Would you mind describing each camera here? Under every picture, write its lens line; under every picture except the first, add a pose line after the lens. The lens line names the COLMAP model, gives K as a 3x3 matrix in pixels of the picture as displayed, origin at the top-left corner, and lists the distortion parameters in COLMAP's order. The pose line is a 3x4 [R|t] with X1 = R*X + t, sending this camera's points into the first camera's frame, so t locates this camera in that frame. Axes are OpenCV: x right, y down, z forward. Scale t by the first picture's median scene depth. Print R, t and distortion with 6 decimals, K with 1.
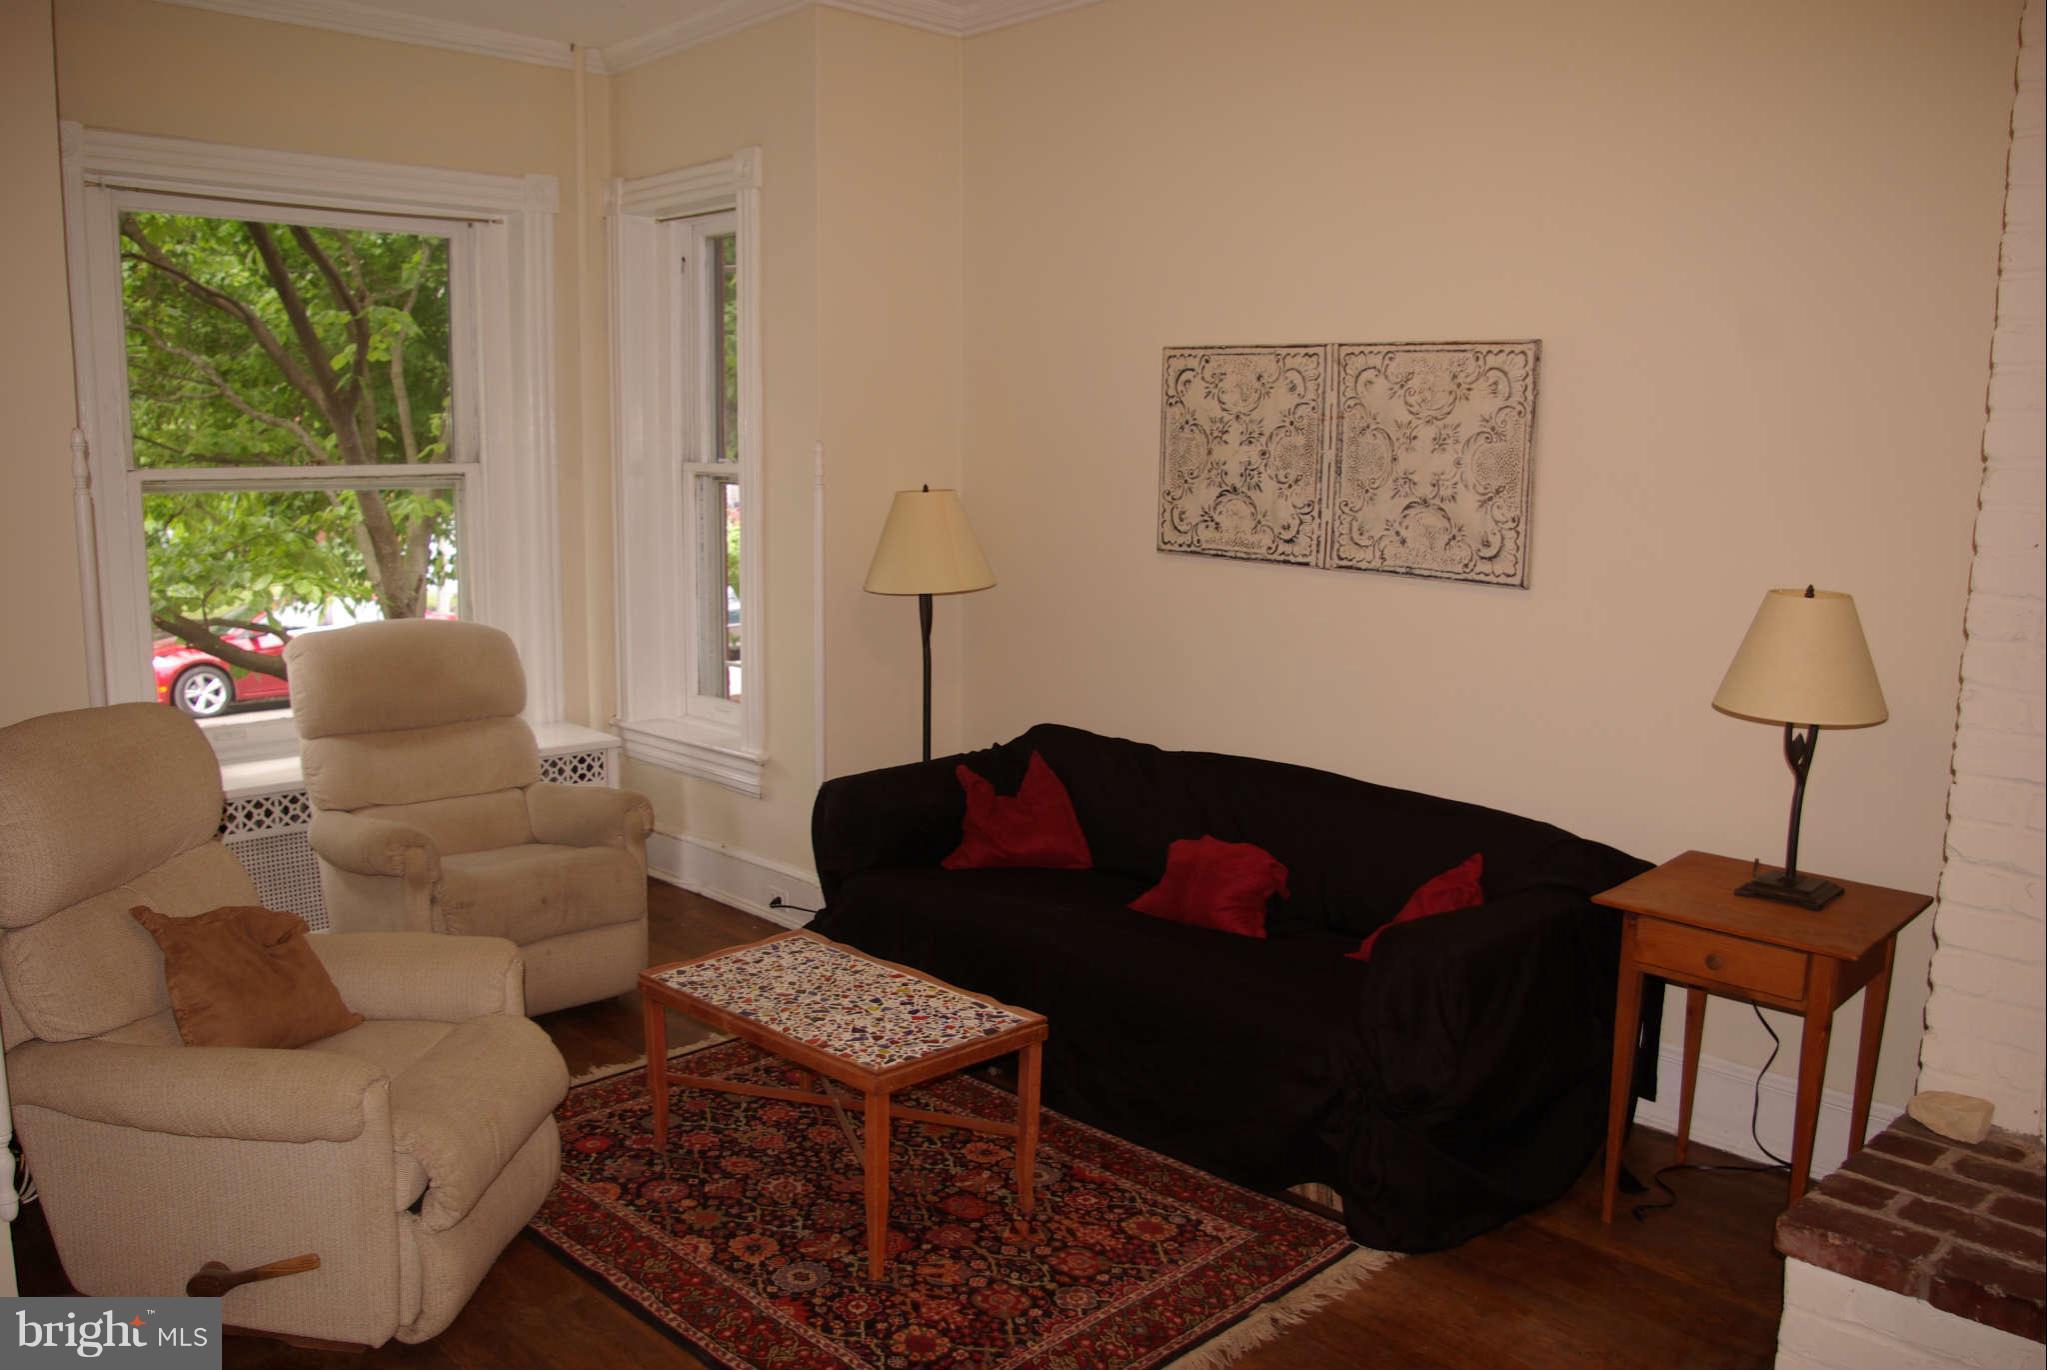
lens RADIAL K [[1622.0, 0, 1024.6], [0, 1622.0, 692.1], [0, 0, 1]] dist [-0.096519, 0.043958]
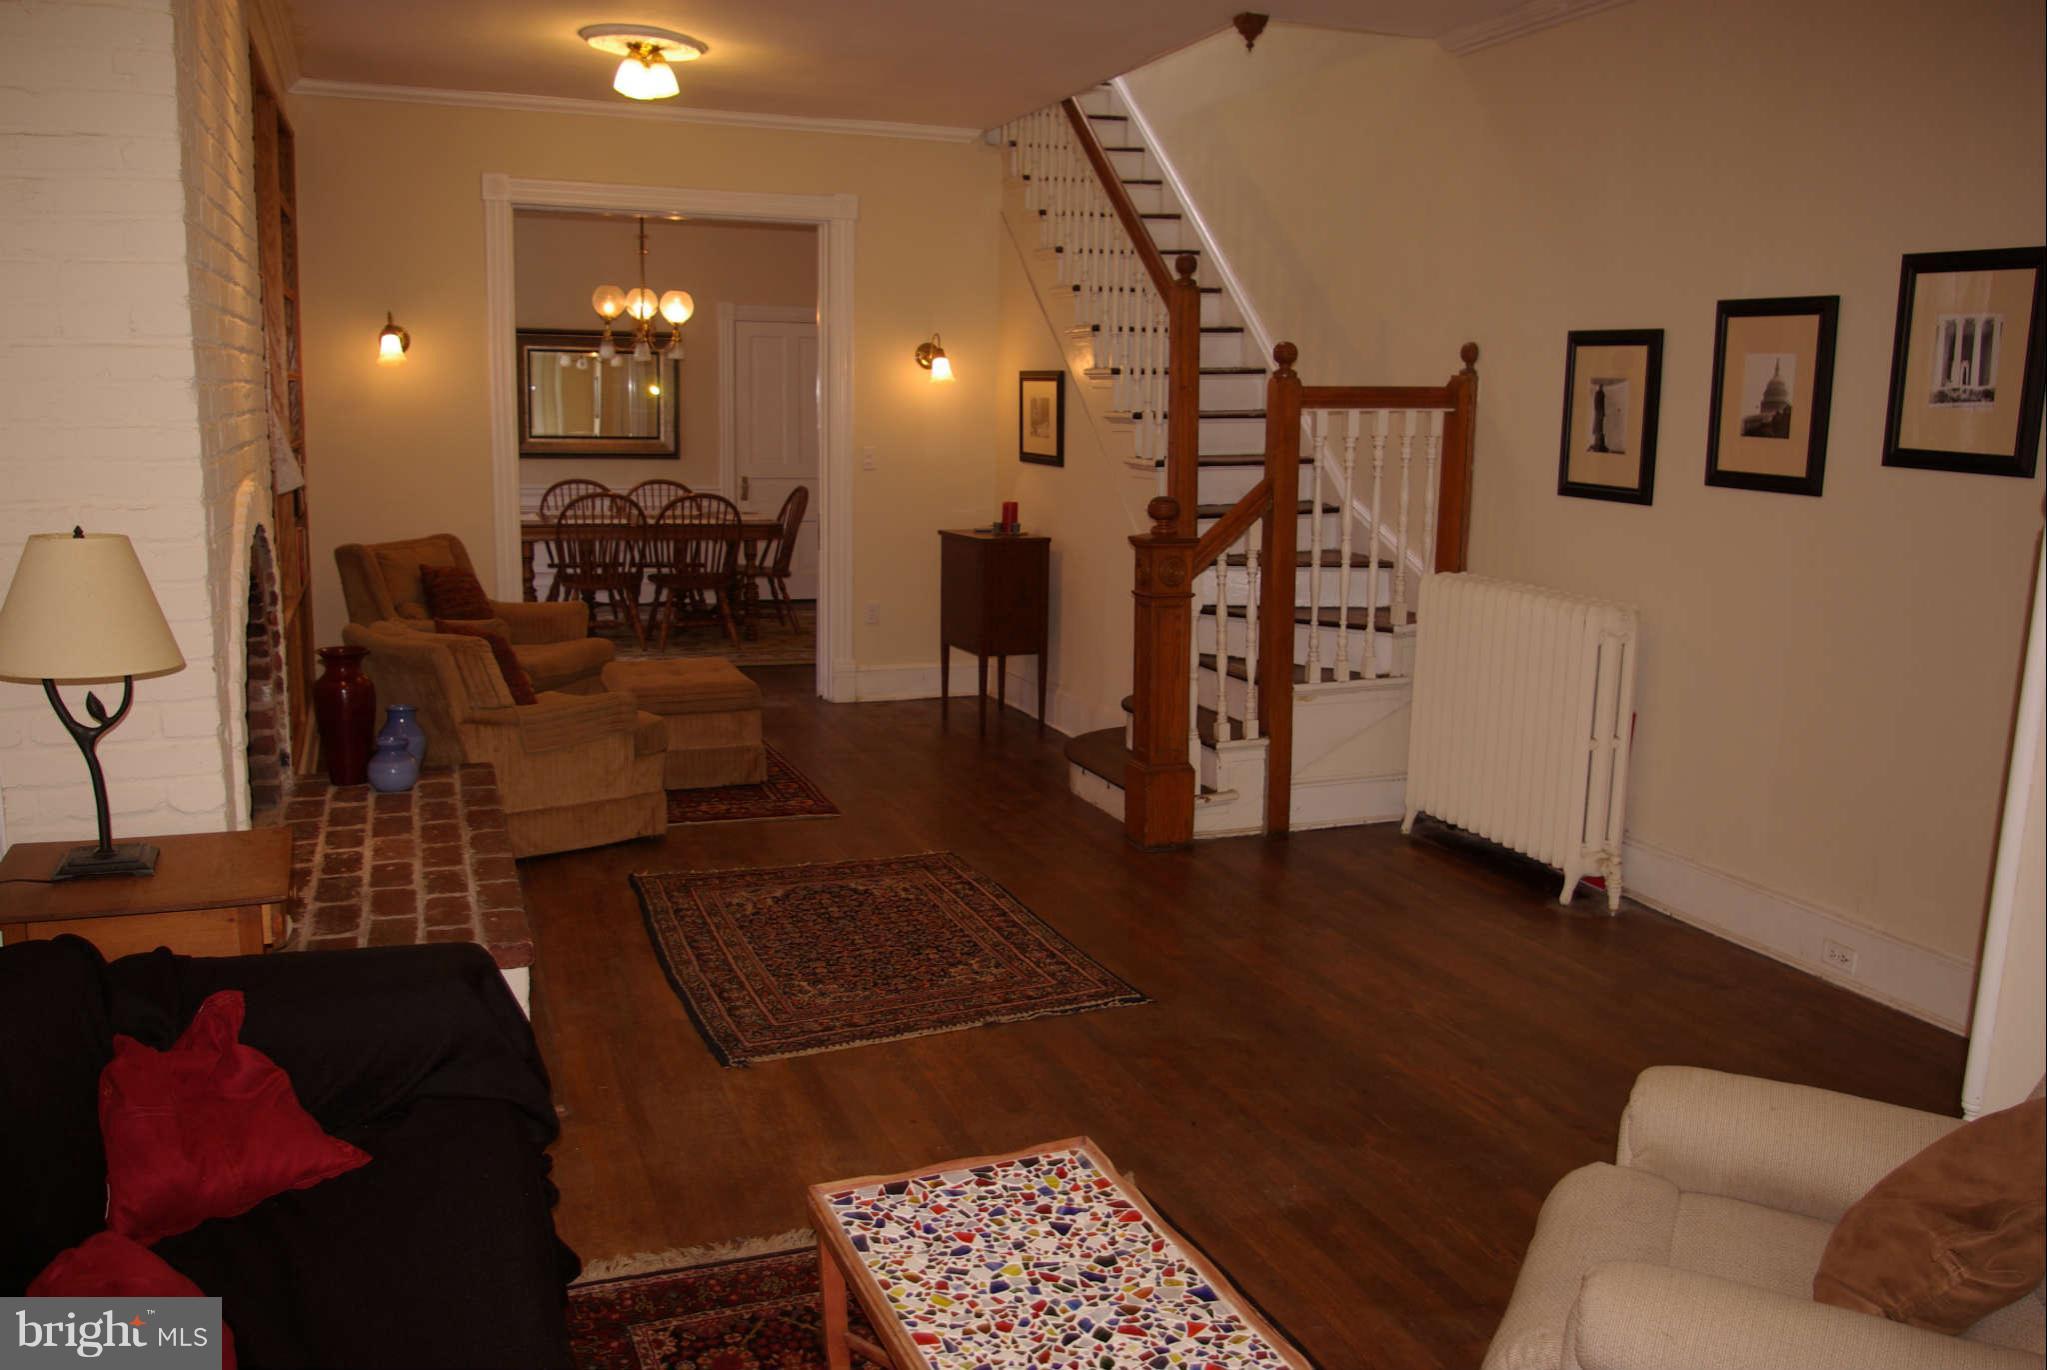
lens RADIAL K [[1622.0, 0, 1038.1], [0, 1622.0, 704.4], [0, 0, 1]] dist [-0.096519, 0.043958]
pose [[-0.925678, -0.106104, 0.363128, -0.410251], [0.020769, 0.944163, 0.328823, -0.306916], [-0.377741, 0.311926, -0.871787, 1.941854]]
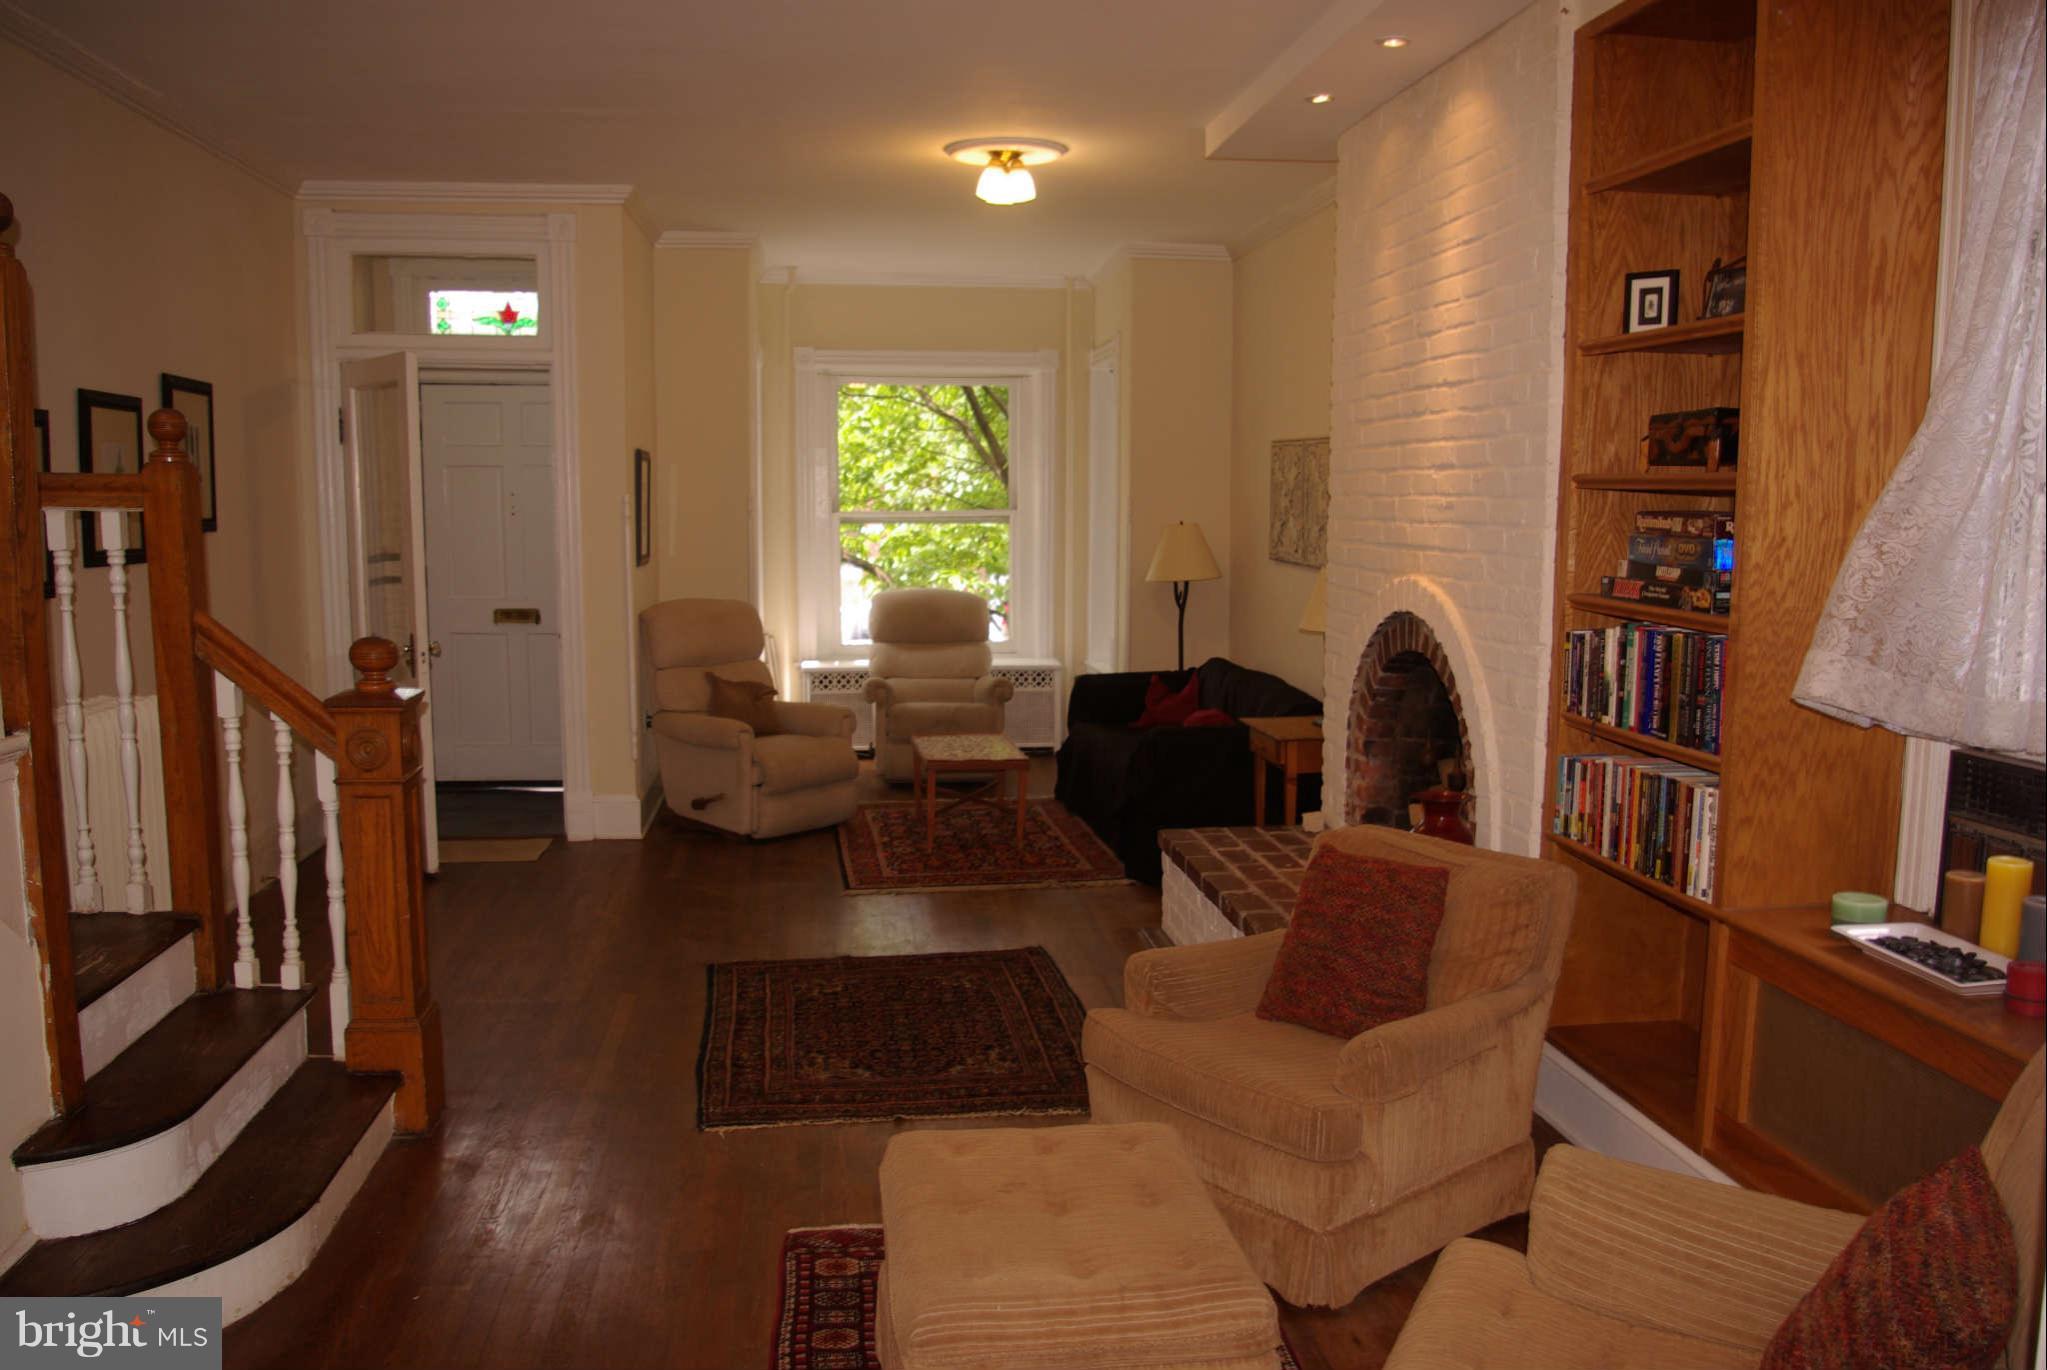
lens RADIAL K [[1622.0, 0, 1047.5], [0, 1622.0, 713.0], [0, 0, 1]] dist [-0.096519, 0.043958]
pose [[0.815862, 0.061738, -0.574941, 1.633772], [-0.076987, 0.997030, -0.002184, 0.177197], [0.573098, 0.046045, 0.818192, -0.976799]]
